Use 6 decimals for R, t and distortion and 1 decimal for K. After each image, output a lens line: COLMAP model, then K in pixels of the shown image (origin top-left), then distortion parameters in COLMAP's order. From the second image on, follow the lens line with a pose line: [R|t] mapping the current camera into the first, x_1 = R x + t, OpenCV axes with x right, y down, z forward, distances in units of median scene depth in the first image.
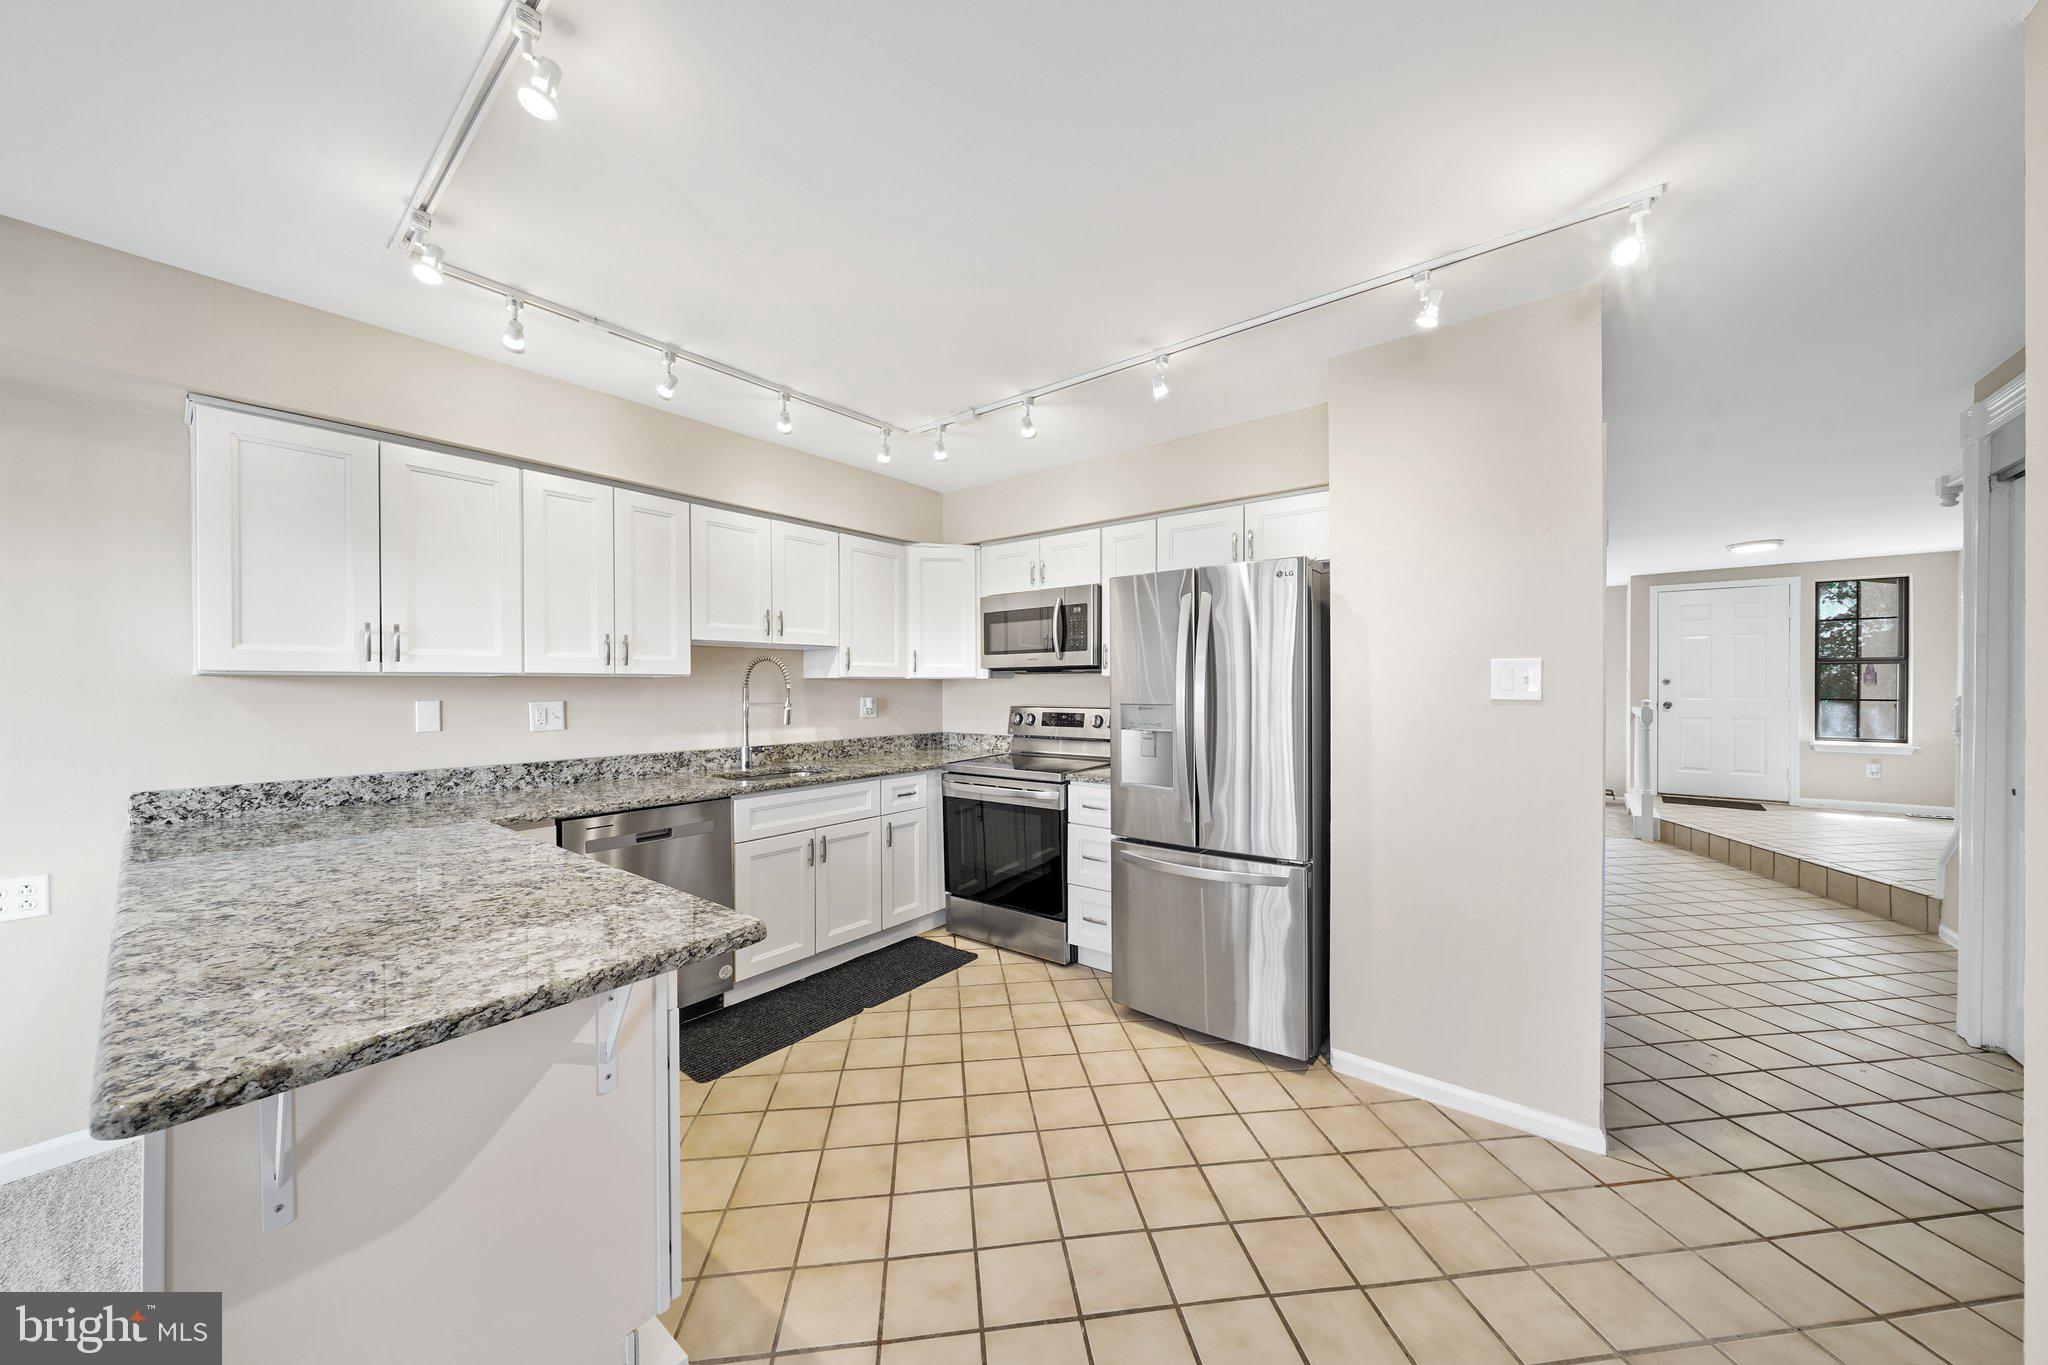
lens RADIAL K [[699.4, 0, 1023.0], [0, 699.4, 689.2], [0, 0, 1]] dist [-0.006783, -0.000228]
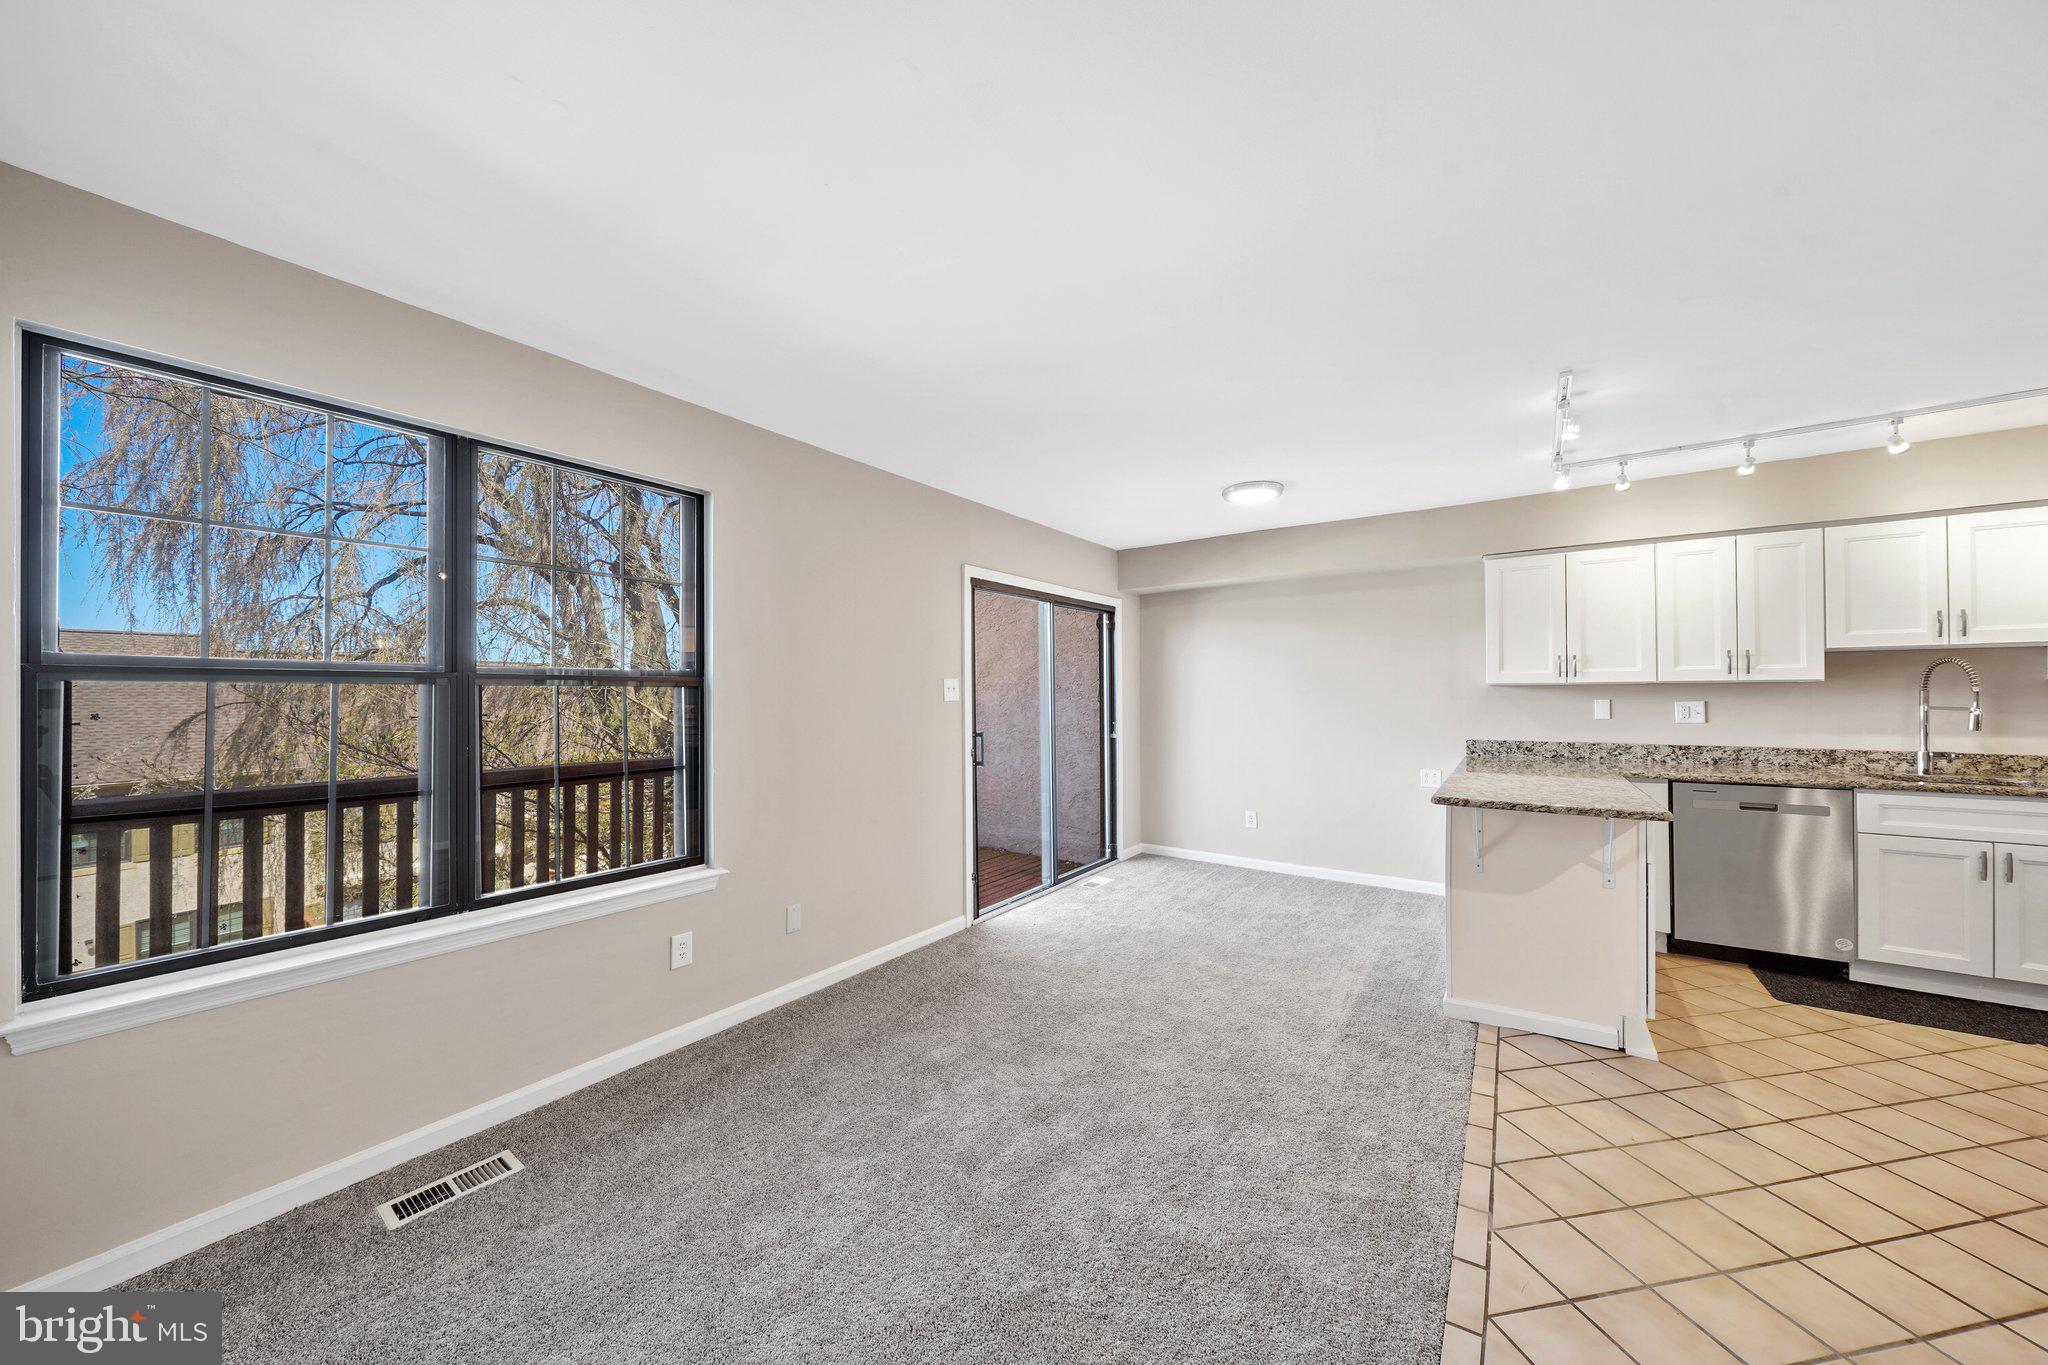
lens RADIAL K [[699.4, 0, 1023.0], [0, 699.4, 689.2], [0, 0, 1]] dist [-0.006783, -0.000228]
pose [[0.050723, -0.003548, -0.998706, 0.622068], [0.000294, 0.999994, -0.003538, -0.002001], [0.998713, -0.000114, 0.050723, -0.378937]]
